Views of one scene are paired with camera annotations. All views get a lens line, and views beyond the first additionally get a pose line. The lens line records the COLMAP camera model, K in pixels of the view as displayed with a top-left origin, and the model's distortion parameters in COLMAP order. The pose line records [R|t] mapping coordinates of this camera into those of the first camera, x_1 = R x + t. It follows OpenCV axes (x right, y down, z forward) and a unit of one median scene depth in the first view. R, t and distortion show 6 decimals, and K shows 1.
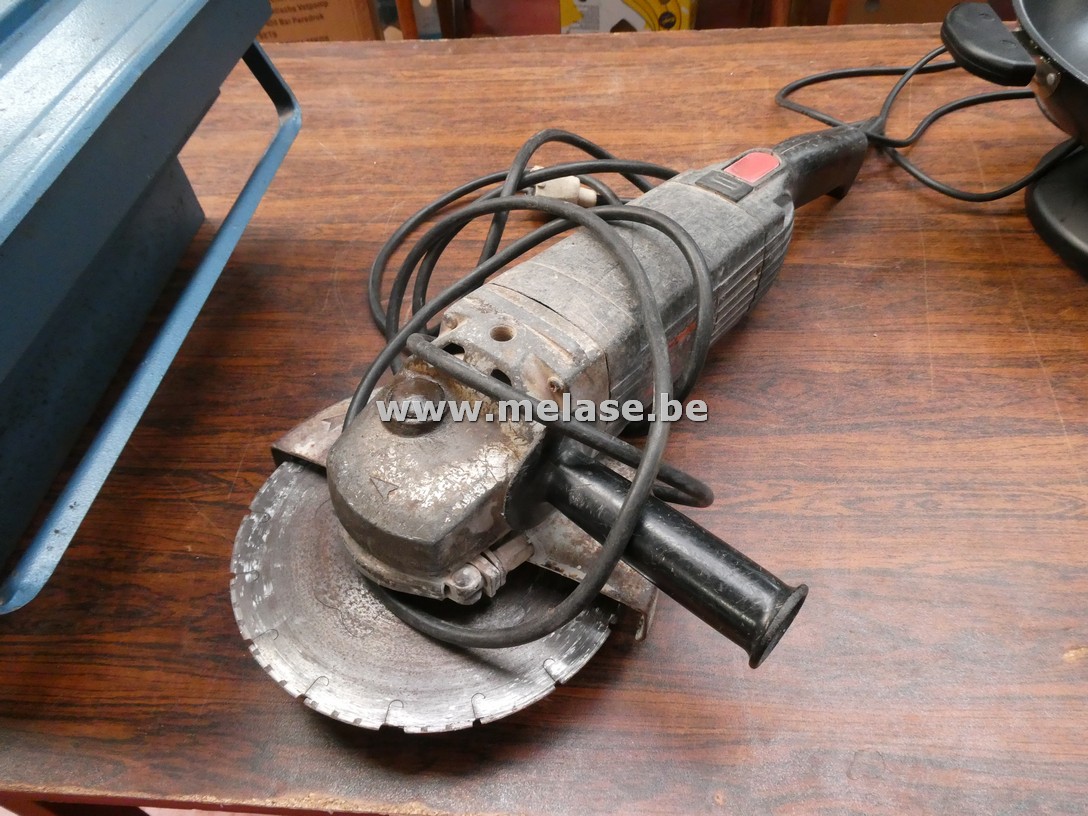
lens RADIAL K [[772.8, 0, 543.7], [0, 772.8, 403.9], [0, 0, 1]] dist [0.007466, -0.003667]
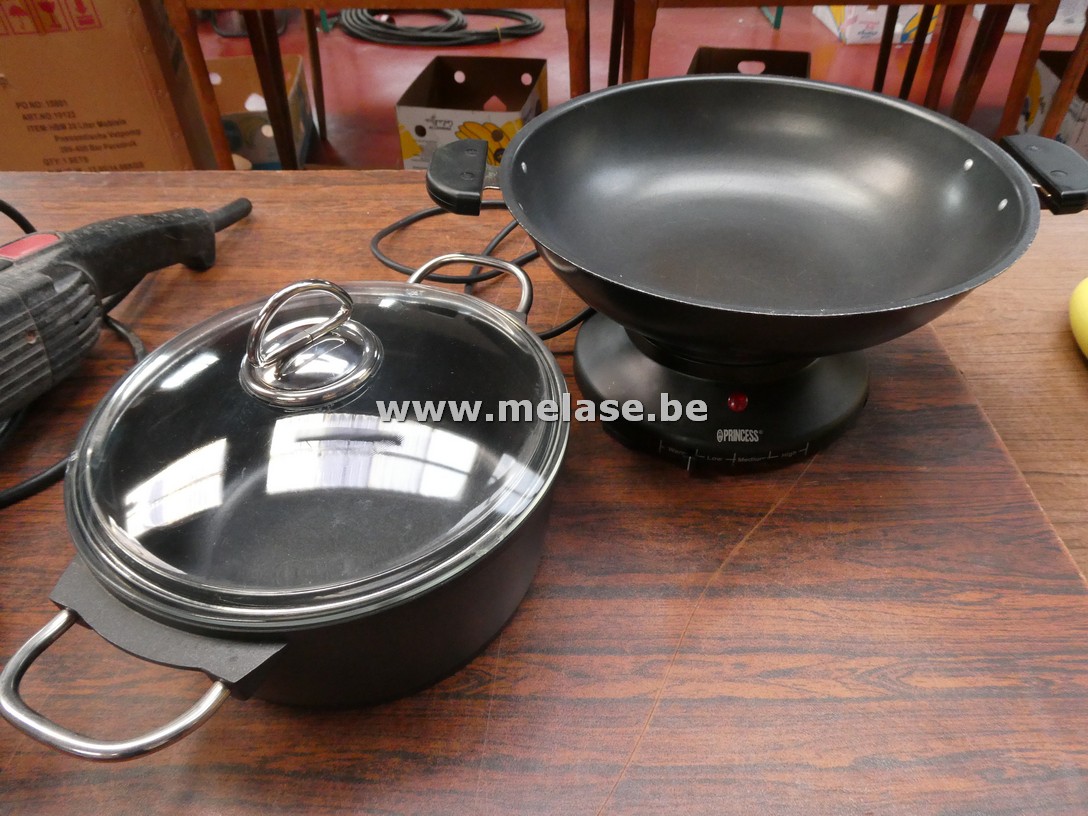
lens RADIAL K [[772.8, 0, 544.5], [0, 772.8, 408.5], [0, 0, 1]] dist [0.007466, -0.003667]
pose [[0.997991, 0.005558, 0.063112, 0.384143], [0.003185, 0.990483, -0.137595, -0.034238], [-0.063276, 0.137520, 0.988476, 0.026765]]
